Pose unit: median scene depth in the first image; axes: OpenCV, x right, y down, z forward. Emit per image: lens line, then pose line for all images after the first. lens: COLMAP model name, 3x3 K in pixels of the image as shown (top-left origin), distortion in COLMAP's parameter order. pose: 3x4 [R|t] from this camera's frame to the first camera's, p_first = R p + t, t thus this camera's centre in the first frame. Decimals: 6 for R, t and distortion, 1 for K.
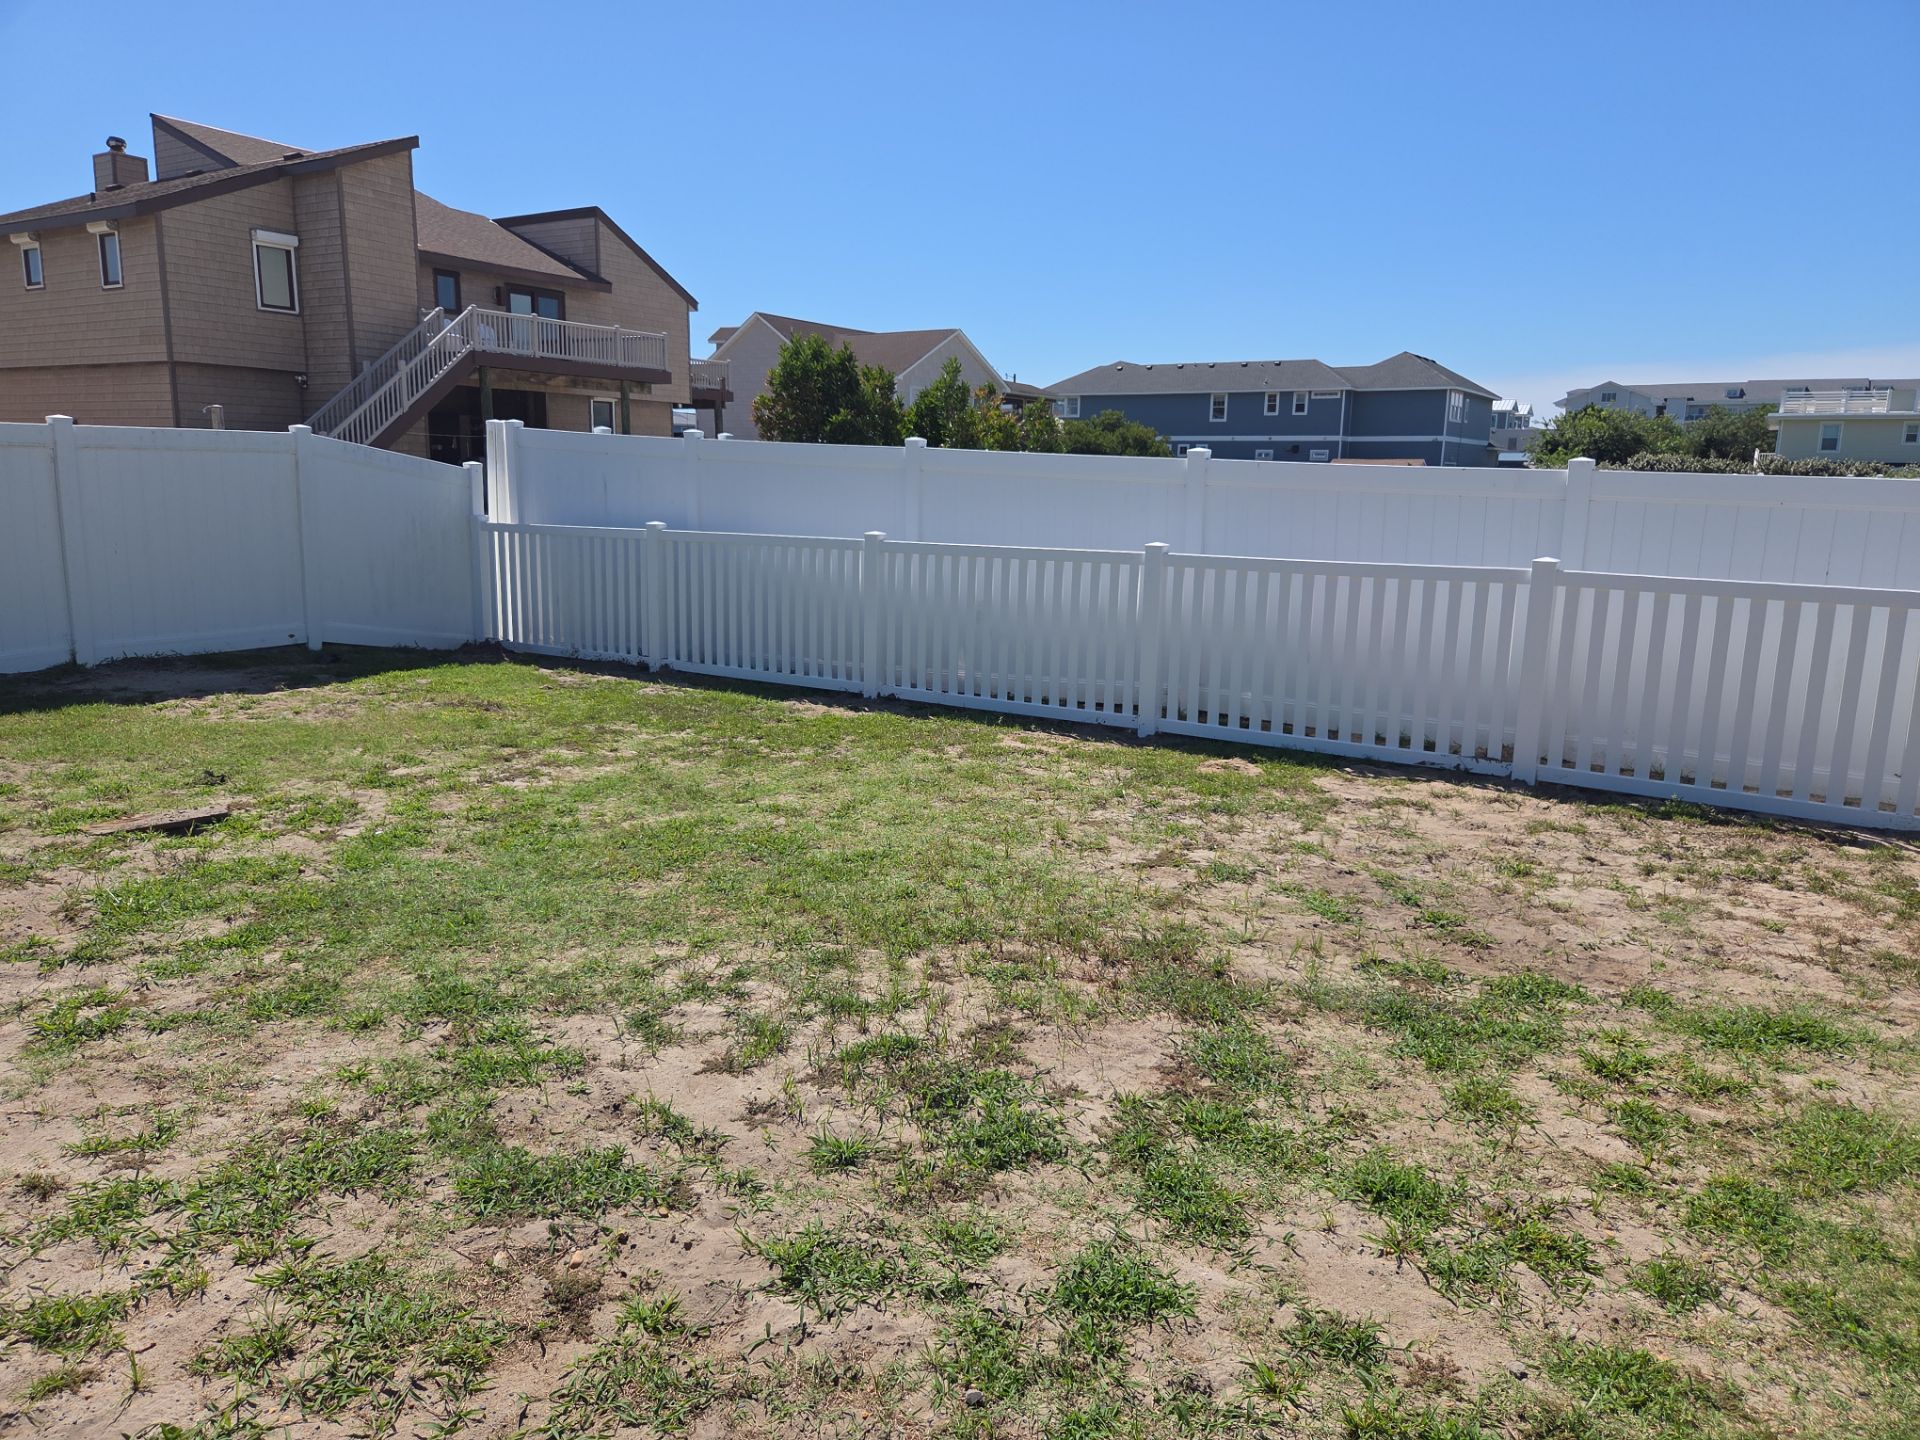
lens RADIAL K [[1312.5, 0, 981.6], [0, 1312.5, 714.5], [0, 0, 1]] dist [0.075377, -0.005588]
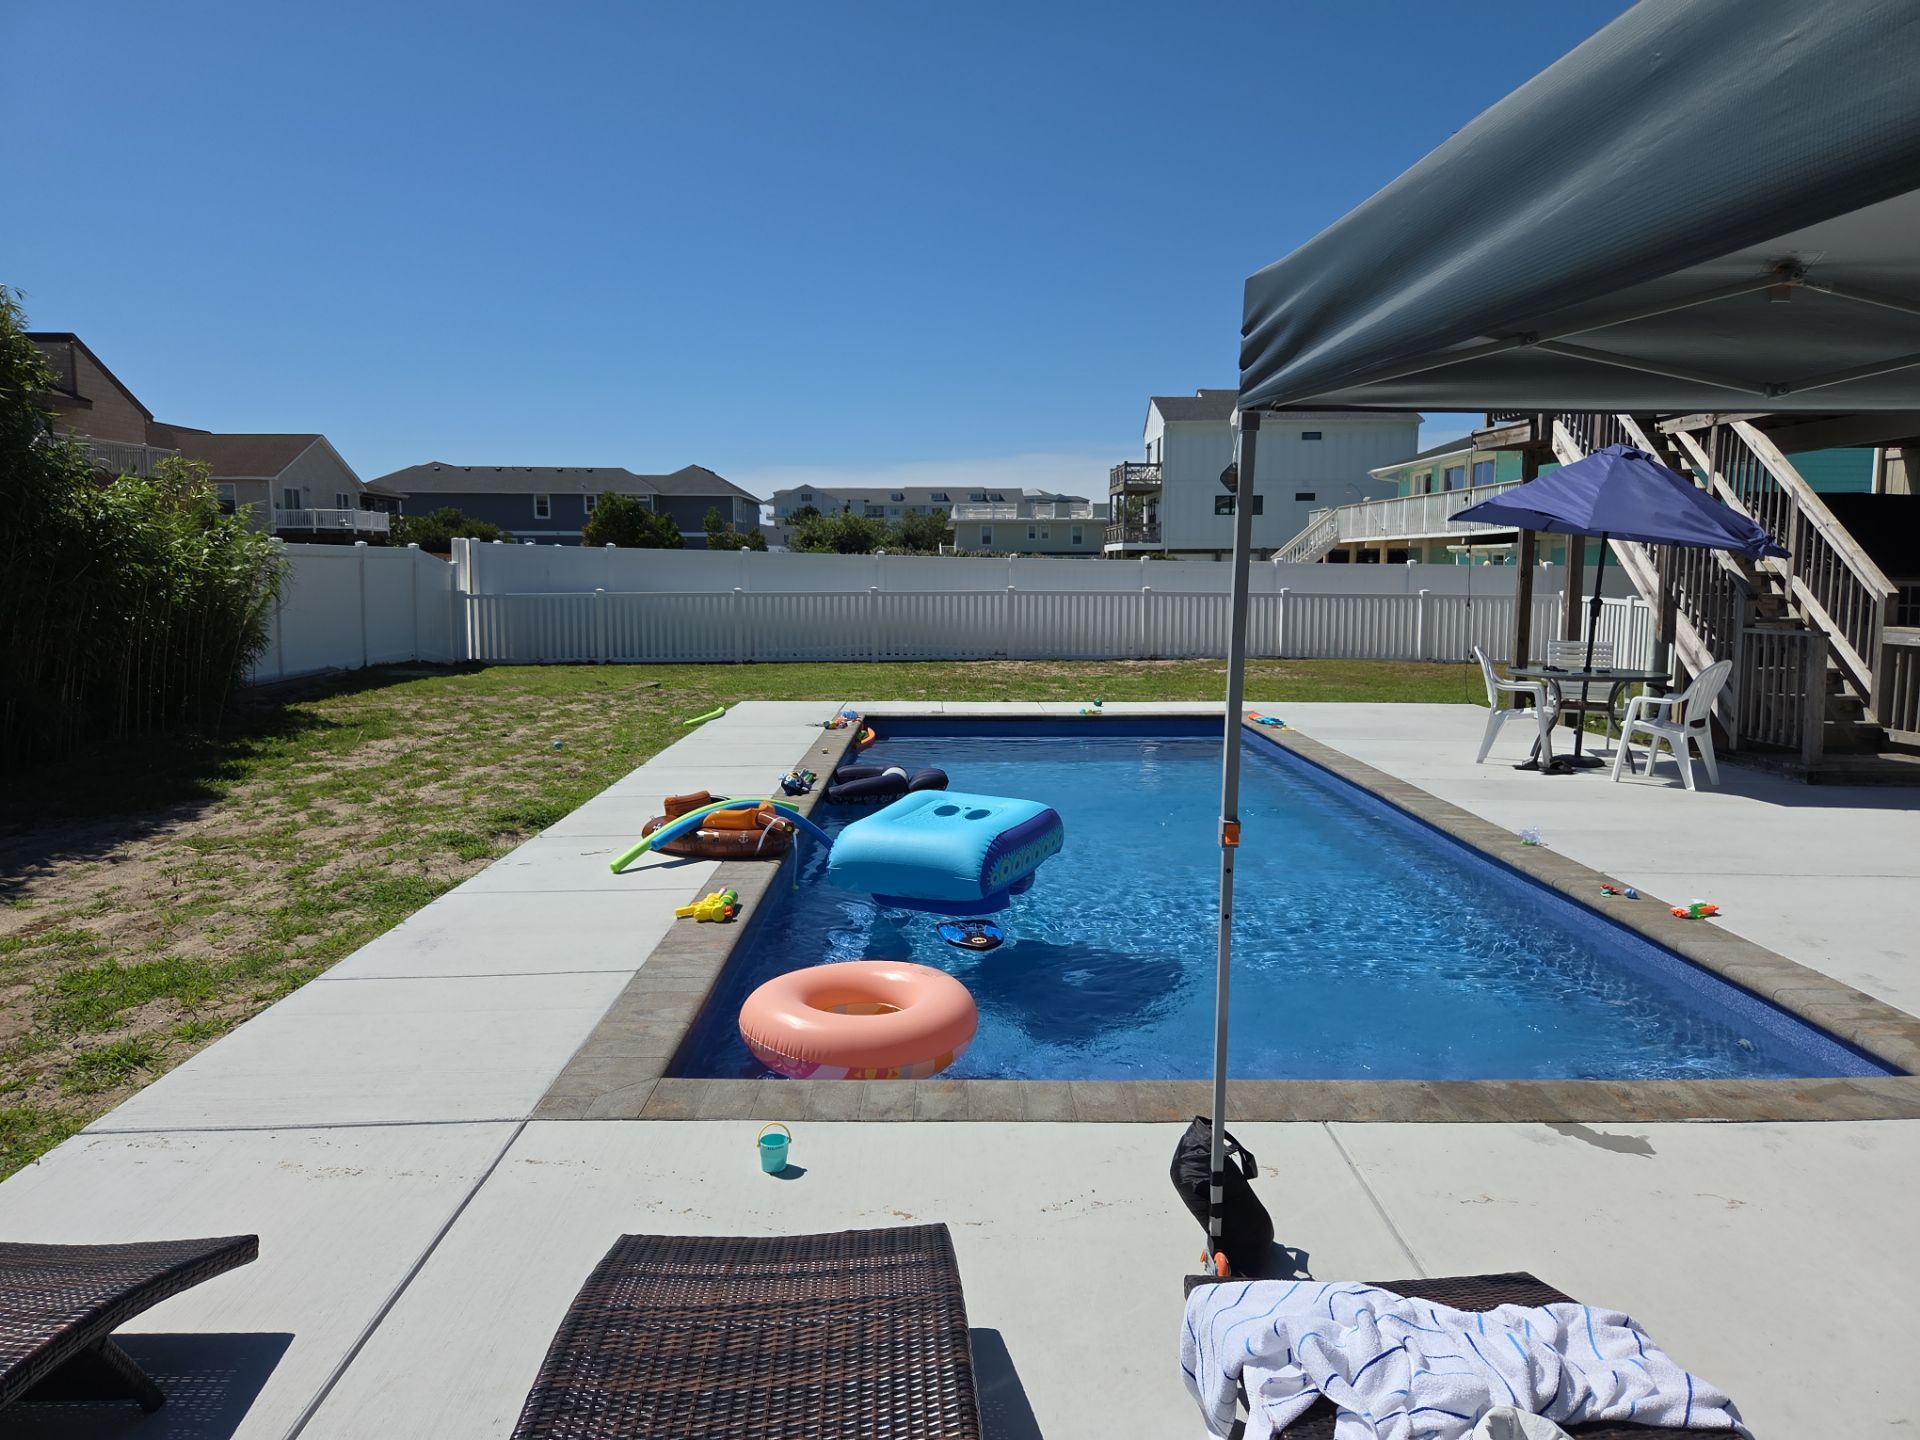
lens RADIAL K [[1312.5, 0, 981.6], [0, 1312.5, 714.5], [0, 0, 1]] dist [0.075377, -0.005588]
pose [[0.843953, -0.081372, 0.530210, -0.274233], [0.116657, 0.992612, -0.033349, 0.058370], [-0.523579, 0.089998, 0.847210, -0.320305]]
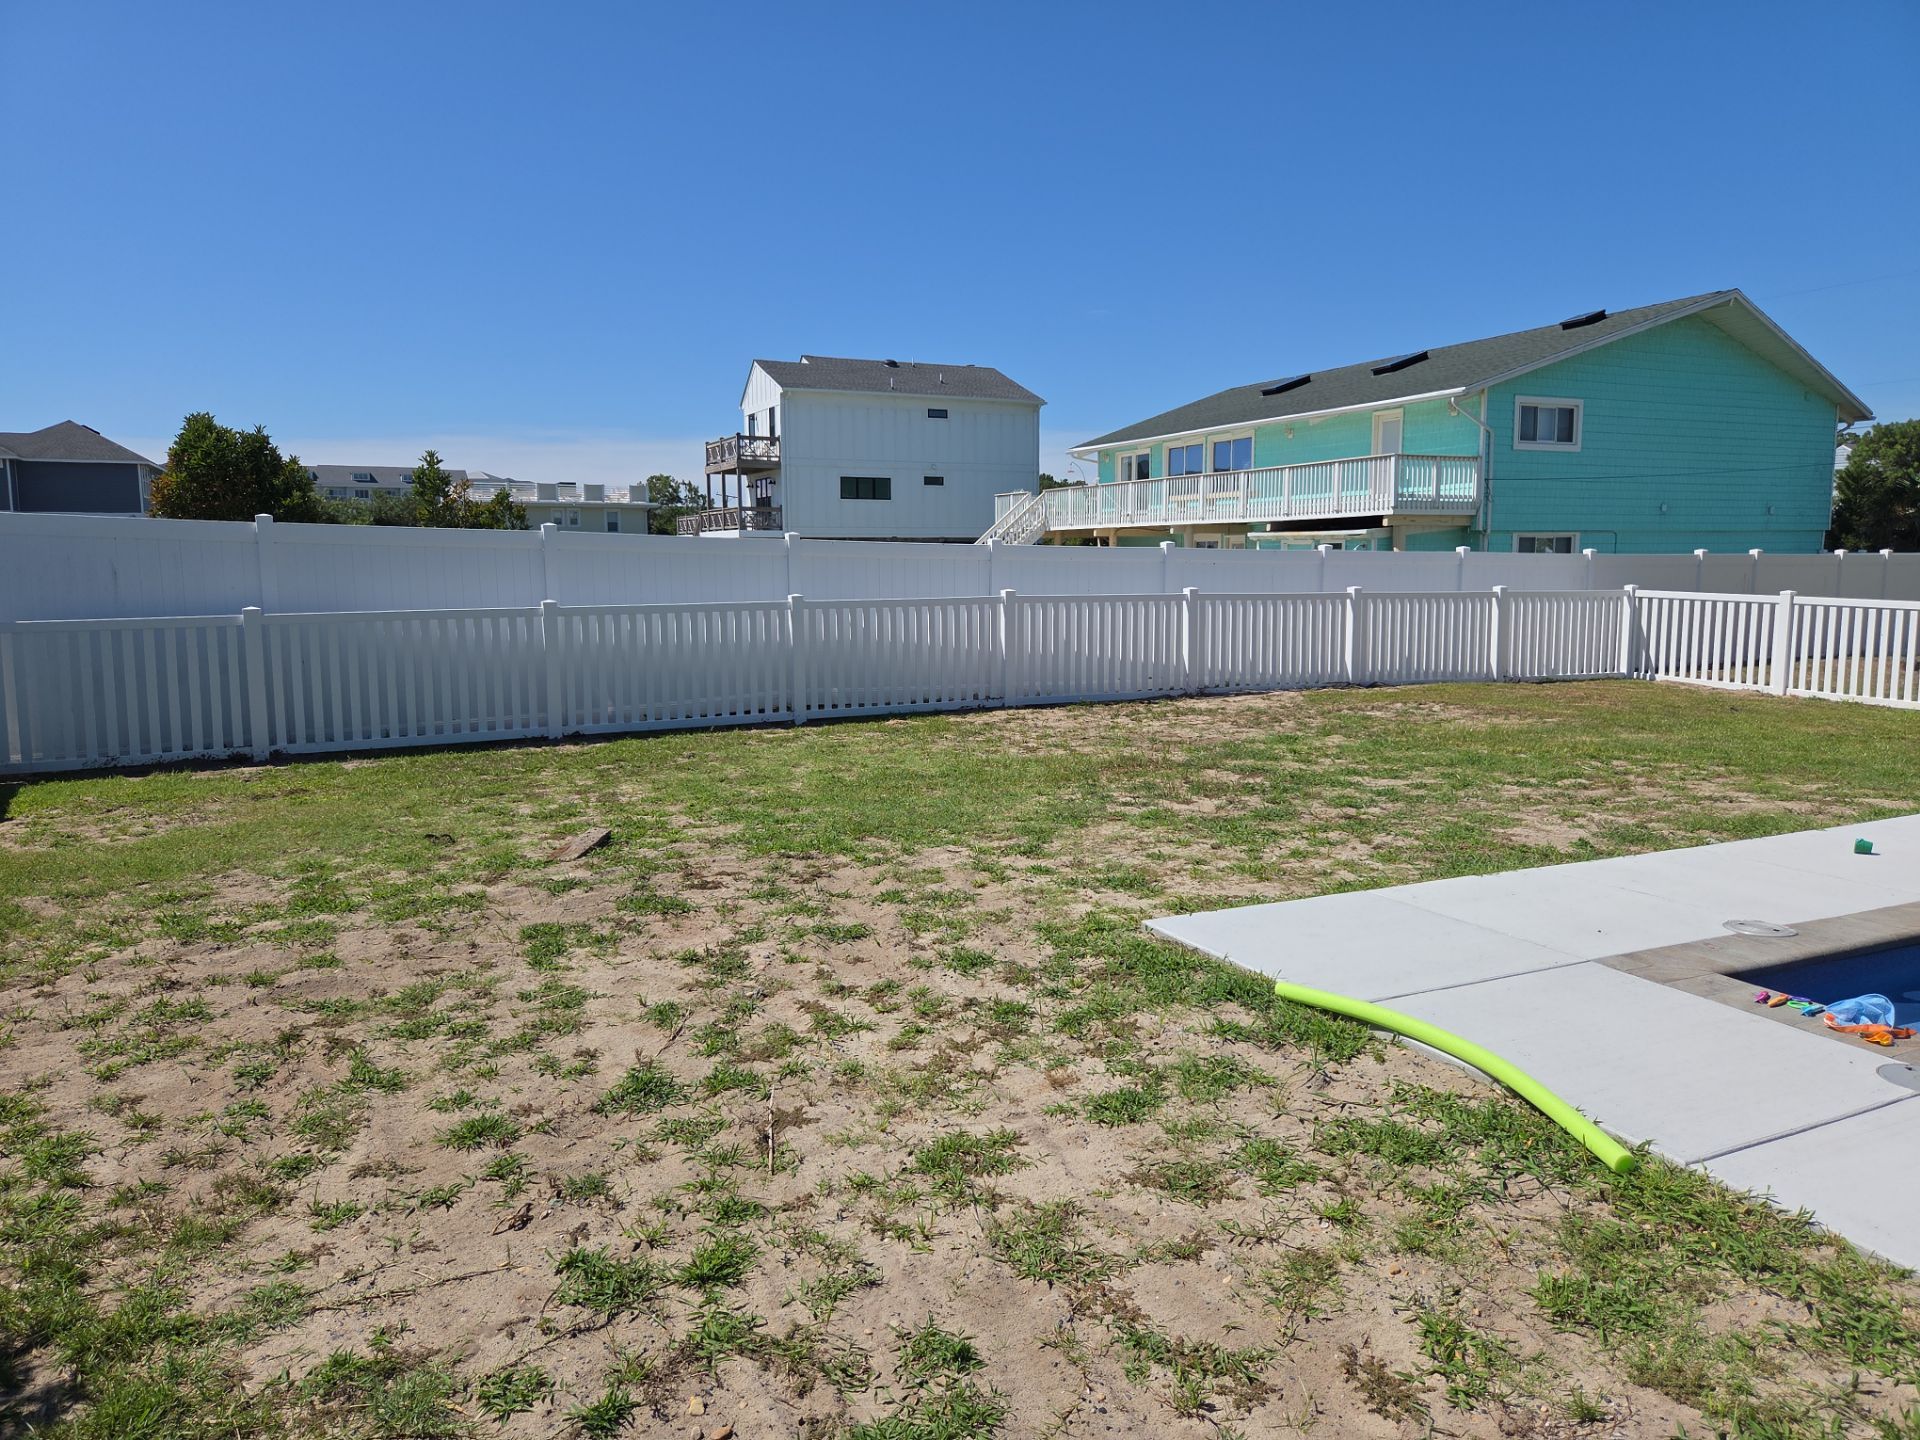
lens RADIAL K [[1312.5, 0, 981.6], [0, 1312.5, 714.5], [0, 0, 1]] dist [0.075377, -0.005588]
pose [[0.557672, -0.122970, 0.820902, -0.253492], [0.169755, 0.984959, 0.032225, -0.001980], [-0.812518, 0.121382, 0.570159, 0.001506]]
